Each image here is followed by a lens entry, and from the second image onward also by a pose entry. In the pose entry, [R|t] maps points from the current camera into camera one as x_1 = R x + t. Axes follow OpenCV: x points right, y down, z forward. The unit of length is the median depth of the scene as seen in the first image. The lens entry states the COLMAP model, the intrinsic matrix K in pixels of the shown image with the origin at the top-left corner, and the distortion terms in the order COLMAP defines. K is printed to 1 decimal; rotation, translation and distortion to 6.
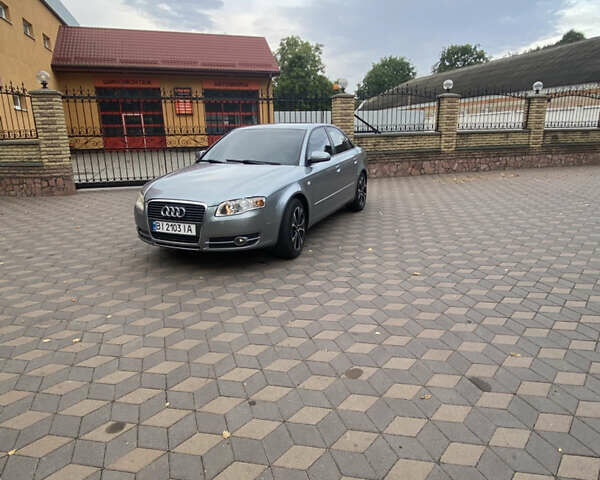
lens RADIAL K [[427.1, 0, 300.0], [0, 427.1, 240.0], [0, 0, 1]] dist [0.070040, -0.103218]
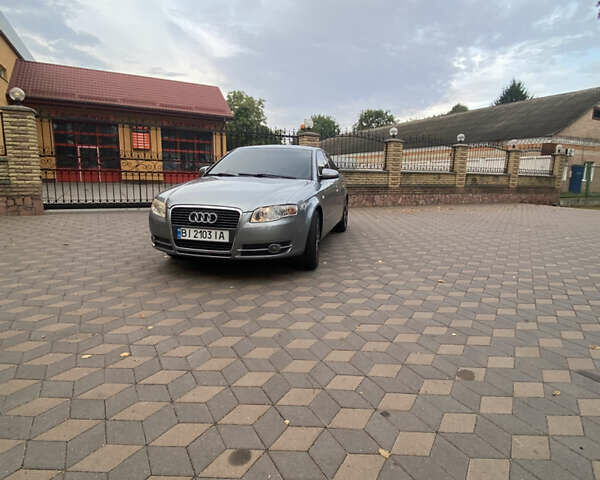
lens RADIAL K [[373.0, 0, 291.5], [0, 373.0, 241.3], [0, 0, 1]] dist [0.050689, -0.058168]
pose [[0.983911, 0.010944, 0.178324, -0.206081], [0.004514, 0.996280, -0.086052, 0.048437], [-0.178603, 0.085473, 0.980202, 0.129669]]
